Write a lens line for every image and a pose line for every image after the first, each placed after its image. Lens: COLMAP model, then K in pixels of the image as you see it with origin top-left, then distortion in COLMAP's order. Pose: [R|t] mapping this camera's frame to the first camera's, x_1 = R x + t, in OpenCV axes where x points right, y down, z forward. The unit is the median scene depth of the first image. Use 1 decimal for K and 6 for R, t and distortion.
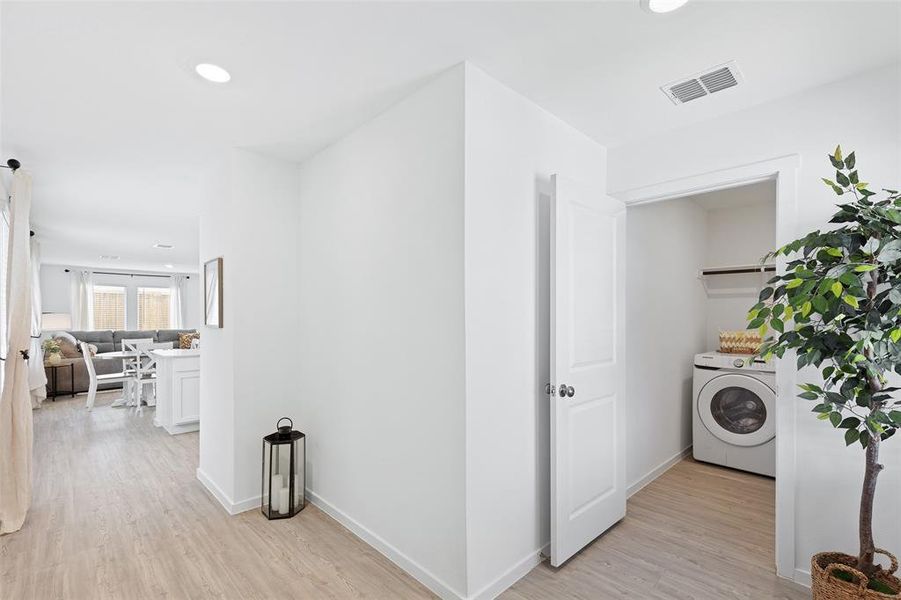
lens RADIAL K [[414.4, 0, 449.1], [0, 414.4, 312.6], [0, 0, 1]] dist [0.009915, -0.003747]
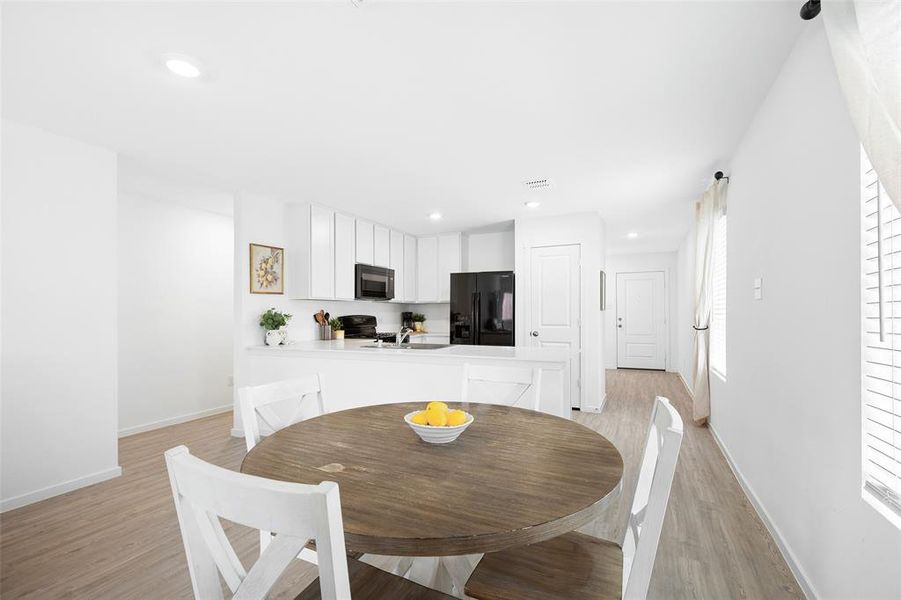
lens RADIAL K [[414.4, 0, 453.4], [0, 414.4, 311.4], [0, 0, 1]] dist [0.009915, -0.003747]
pose [[-0.370425, 0.005641, 0.928845, -0.863191], [-0.002371, 0.999973, -0.007019, 0.022769], [-0.928859, -0.004802, -0.370402, 0.985107]]
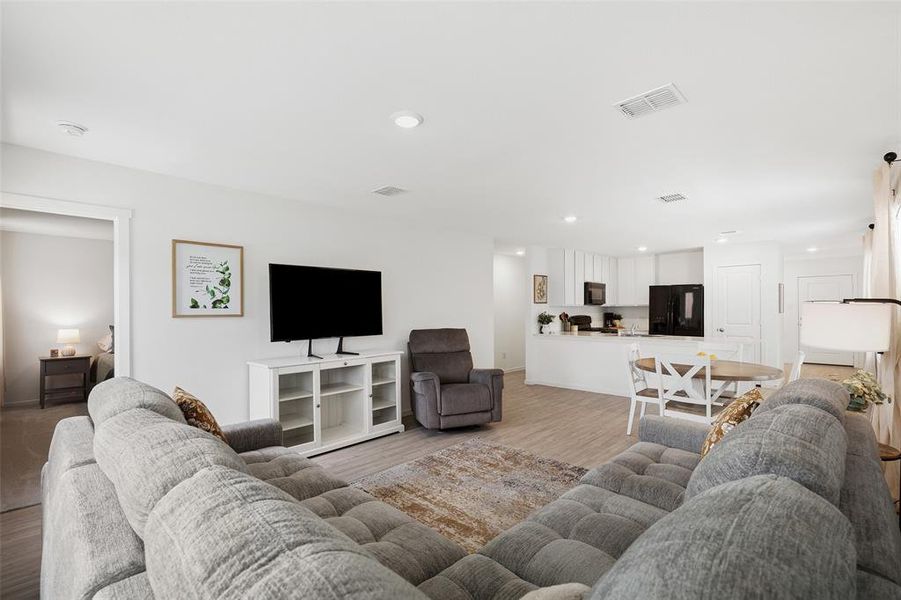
lens RADIAL K [[414.4, 0, 446.1], [0, 414.4, 309.1], [0, 0, 1]] dist [0.009915, -0.003747]
pose [[-0.037425, 0.001572, 0.999298, -1.231733], [-0.002139, 0.999996, -0.001653, 0.009704], [-0.999297, -0.002200, -0.037422, 1.294086]]
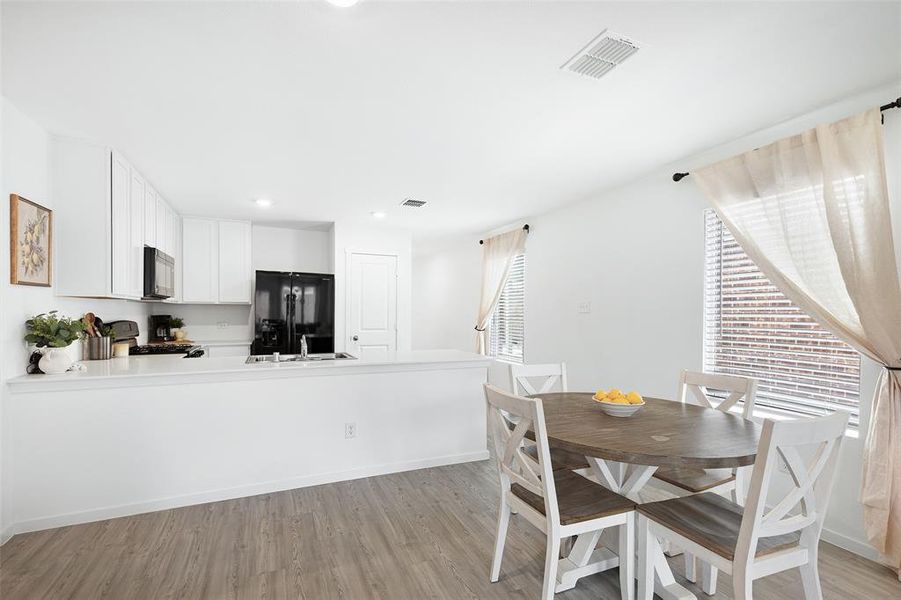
lens RADIAL K [[414.4, 0, 461.0], [0, 414.4, 318.1], [0, 0, 1]] dist [0.009915, -0.003747]
pose [[-0.946956, -0.009160, 0.321233, -0.650565], [-0.008456, 0.999958, 0.003589, 0.016504], [-0.321252, 0.000683, -0.946993, 1.235618]]
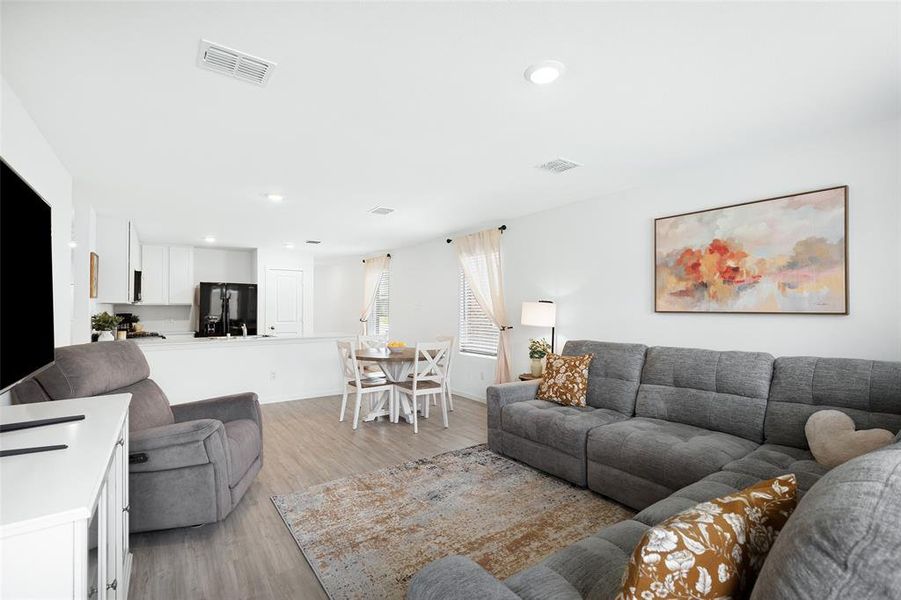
lens RADIAL K [[407.7, 0, 461.9], [0, 407.7, 299.3], [0, 0, 1]] dist [0.010031, -0.002758]
pose [[-0.992674, 0.006917, 0.120624, -0.859852], [0.003312, 0.999543, -0.030060, 0.016564], [-0.120776, -0.029440, -0.992243, 1.604893]]
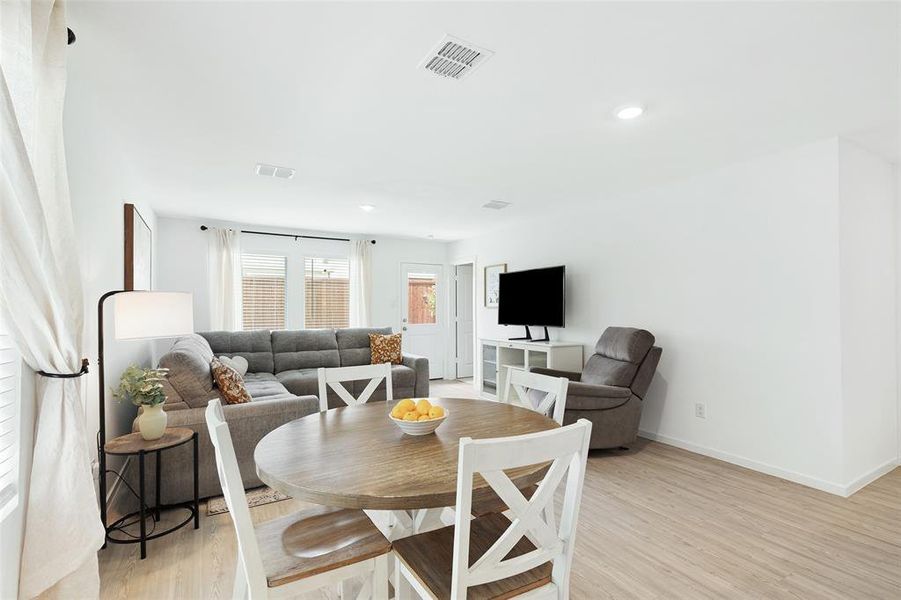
lens RADIAL K [[414.4, 0, 457.7], [0, 414.4, 301.6], [0, 0, 1]] dist [0.009915, -0.003747]
pose [[0.975766, -0.004198, -0.218778, -0.589544], [0.002742, 0.999972, -0.006962, 0.011934], [0.218801, 0.006194, 0.975750, 0.681830]]
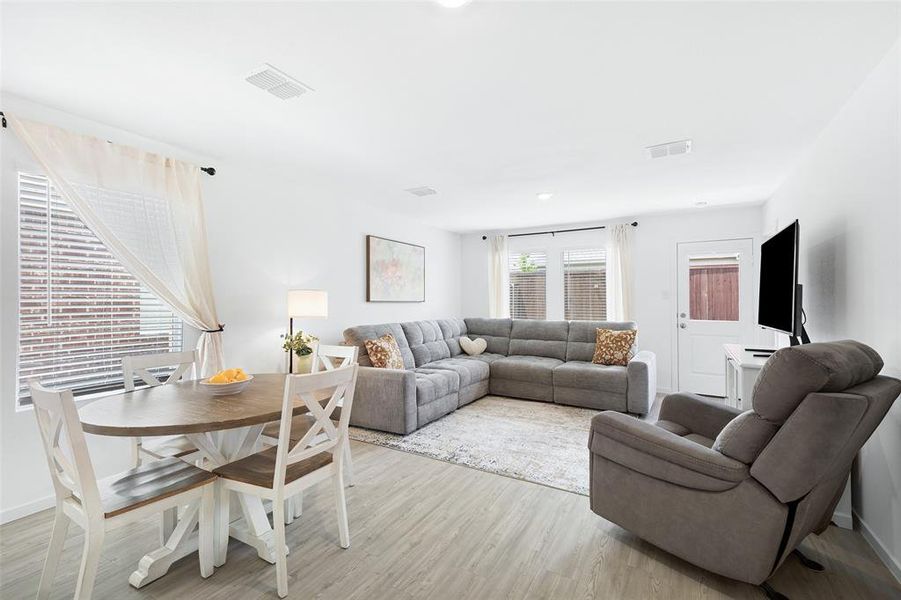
lens RADIAL K [[407.7, 0, 445.3], [0, 407.7, 296.8], [0, 0, 1]] dist [0.010031, -0.002758]
pose [[0.270835, -0.008244, -0.962591, -0.301374], [0.008017, 0.999948, -0.006308, 0.015504], [0.962593, -0.006008, 0.270887, 0.984439]]
